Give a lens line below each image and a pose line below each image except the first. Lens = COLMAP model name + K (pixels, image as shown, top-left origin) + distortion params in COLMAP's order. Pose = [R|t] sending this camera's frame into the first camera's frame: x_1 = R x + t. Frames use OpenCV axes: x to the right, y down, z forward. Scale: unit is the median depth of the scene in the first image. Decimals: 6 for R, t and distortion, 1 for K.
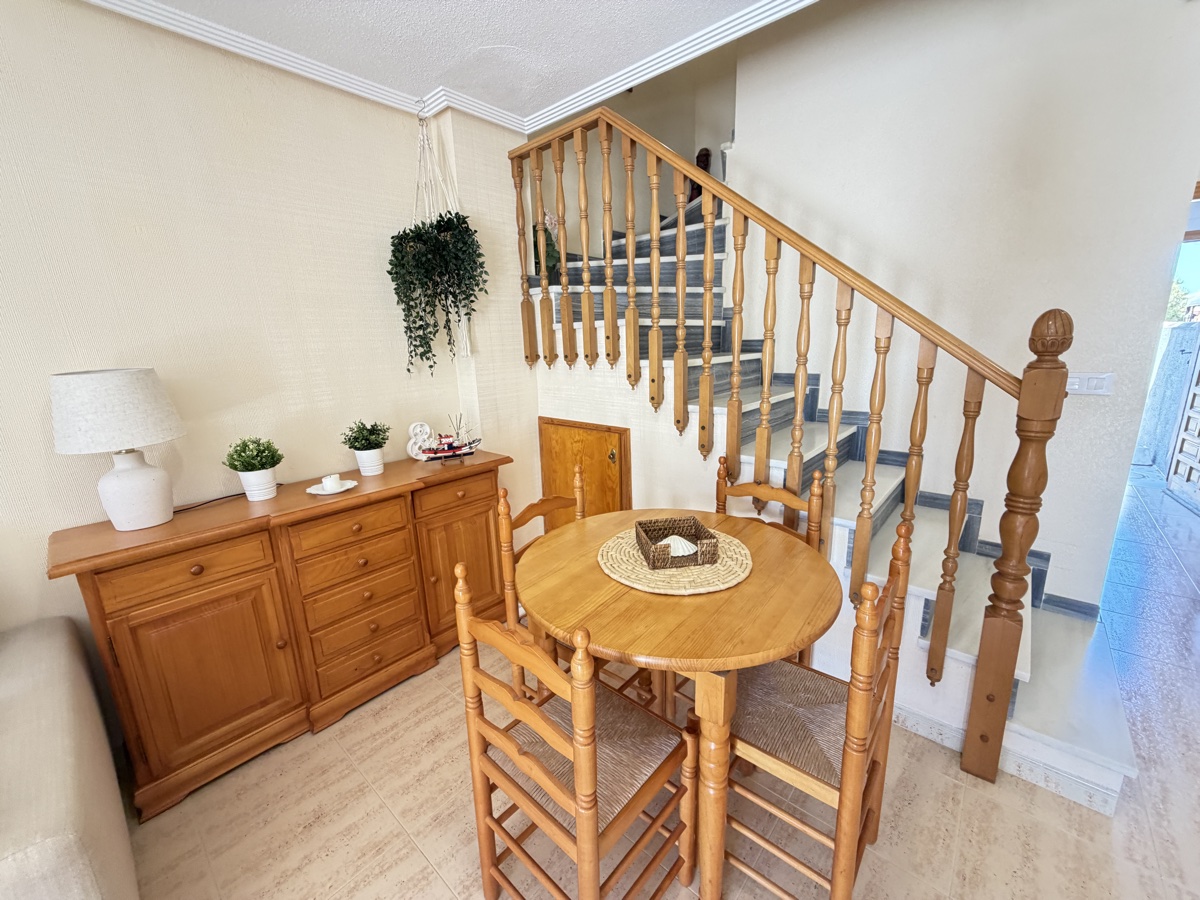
lens RADIAL K [[487.0, 0, 600.0], [0, 487.0, 450.0], [0, 0, 1]] dist [0.001226, 0.000084]
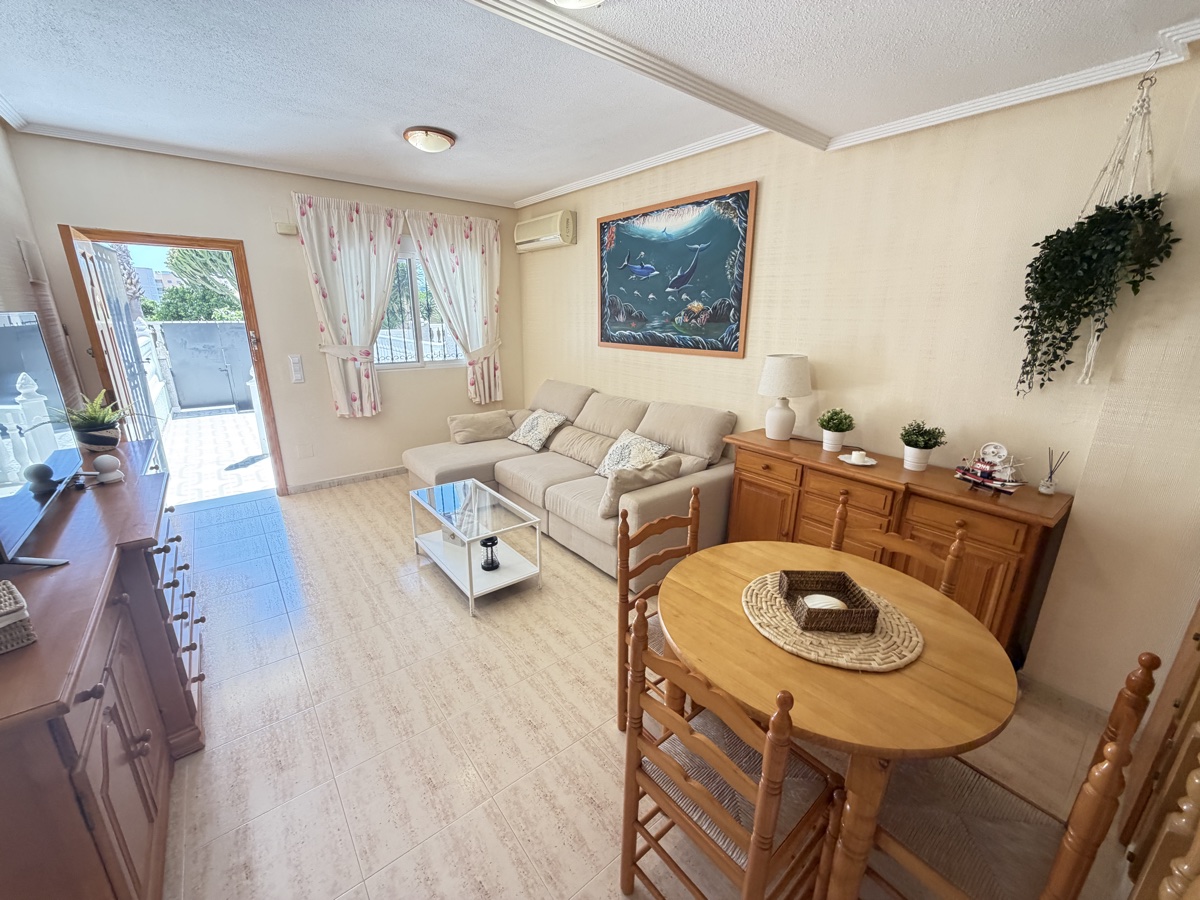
lens RADIAL K [[478.0, 0, 598.1], [0, 478.0, 452.2], [0, 0, 1]] dist [0.000666, -0.000096]
pose [[-0.181204, 0.306203, -0.934561, 0.664213], [-0.218161, 0.914100, 0.341799, -0.197611], [0.958943, 0.265820, -0.098837, 0.381540]]
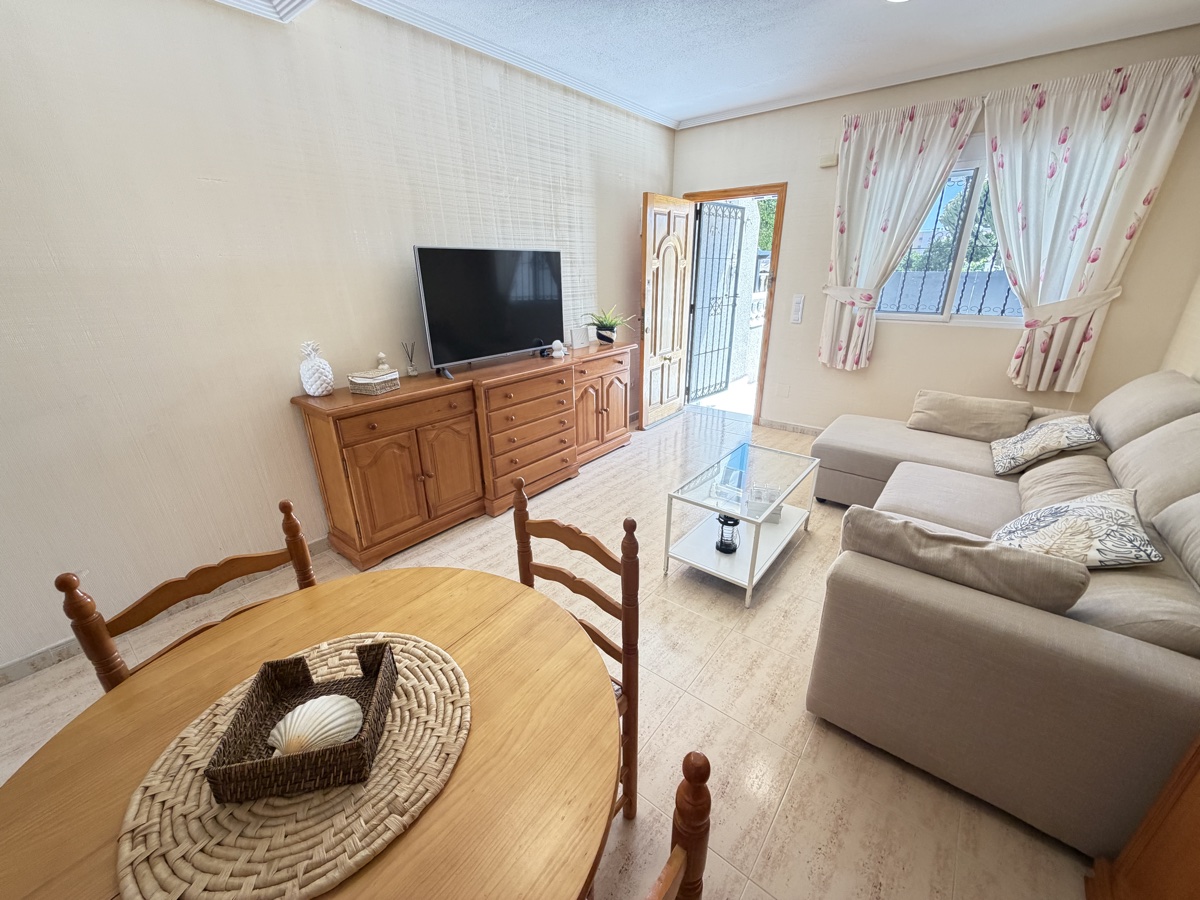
lens RADIAL K [[481.2, 0, 600.0], [0, 481.2, 450.0], [0, 0, 1]] dist [0.007106, 0.000020]
pose [[-0.997669, 0.058917, -0.034431, -0.096777], [0.030133, 0.833060, 0.552361, -0.214201], [0.061226, 0.550036, -0.832894, 0.839667]]
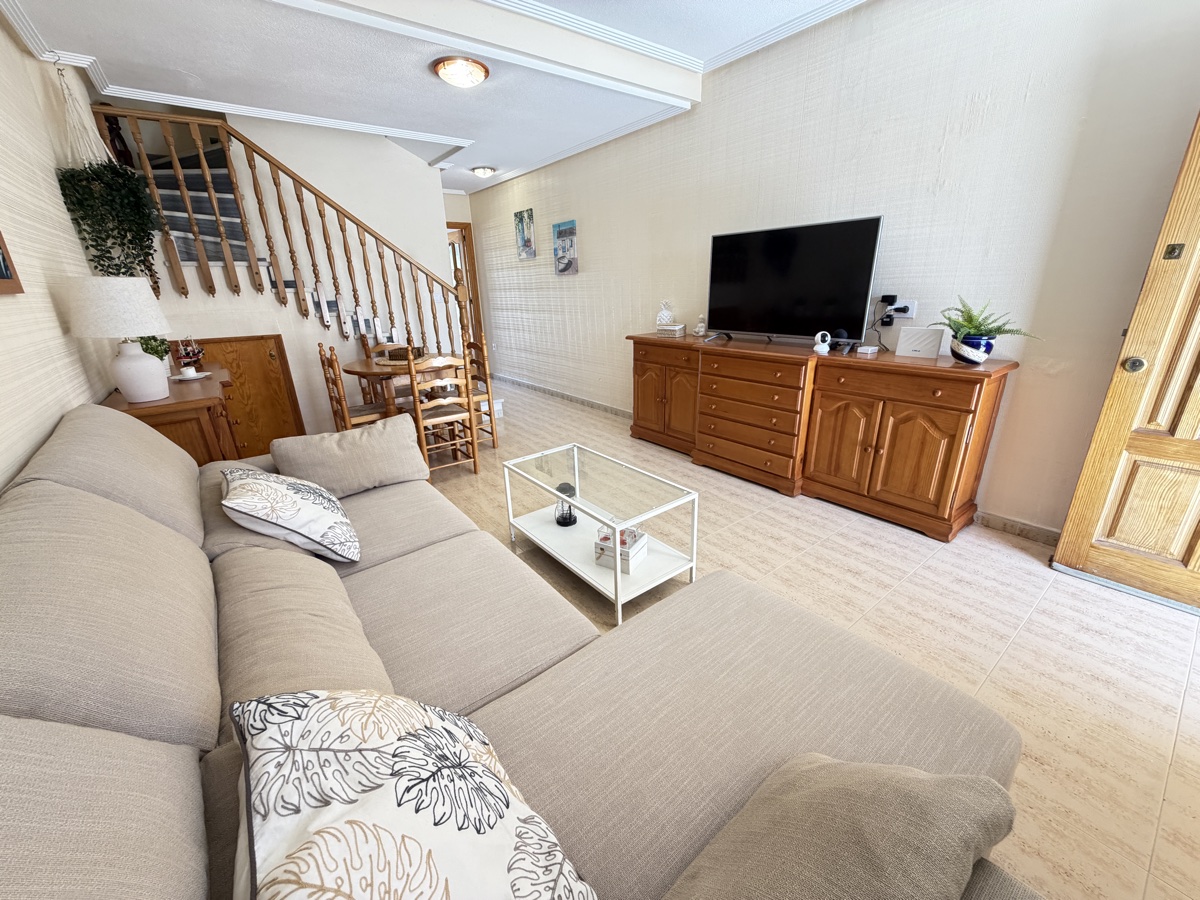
lens RADIAL K [[478.0, 0, 598.1], [0, 478.0, 452.2], [0, 0, 1]] dist [0.000666, -0.000096]
pose [[0.194229, -0.301651, 0.933425, -1.397028], [0.235459, 0.938064, 0.254155, 0.174711], [-0.952278, 0.170419, 0.253226, -0.327933]]
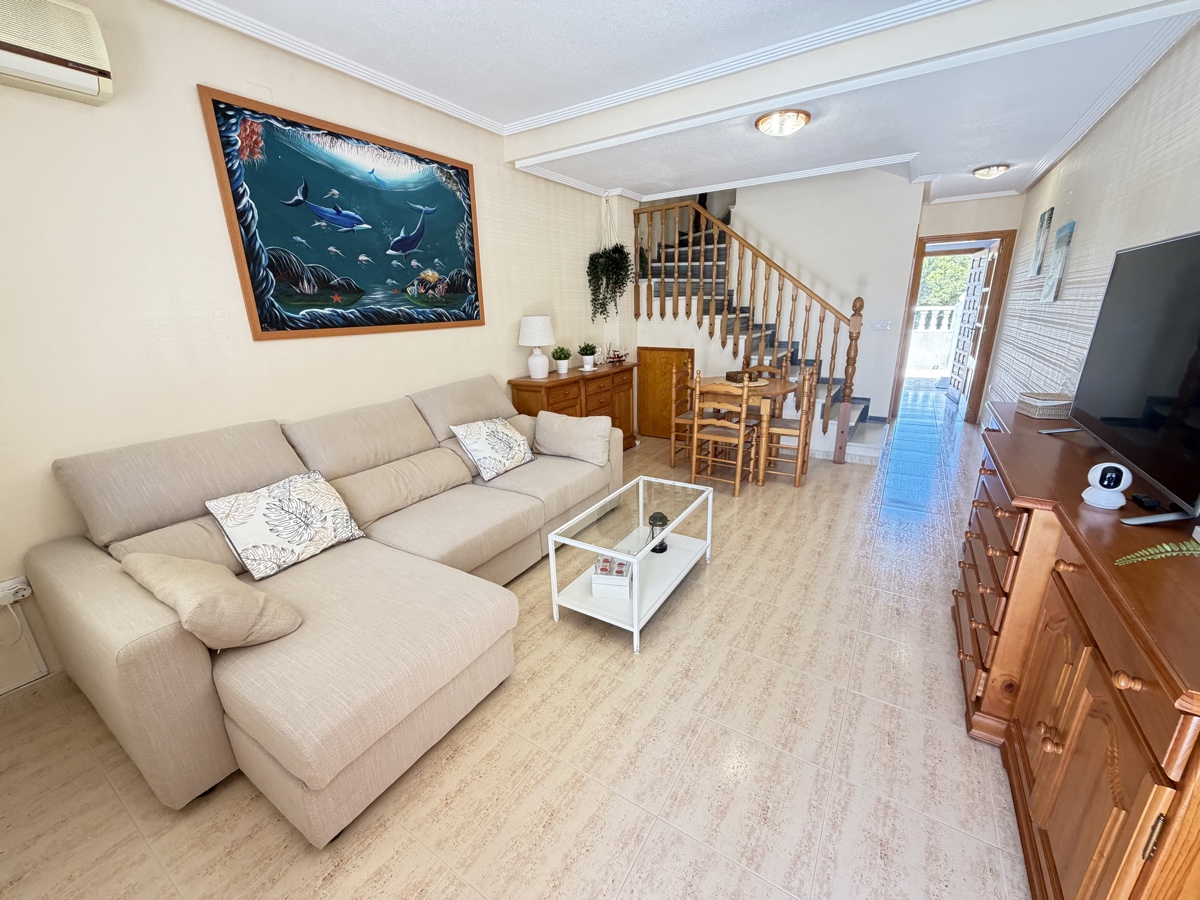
lens RADIAL K [[478.0, 0, 598.1], [0, 478.0, 452.2], [0, 0, 1]] dist [0.000666, -0.000096]
pose [[0.988672, -0.033990, 0.146191, -0.726628], [0.023488, 0.997057, 0.072972, 0.262437], [-0.148241, -0.068712, 0.986561, -1.103515]]
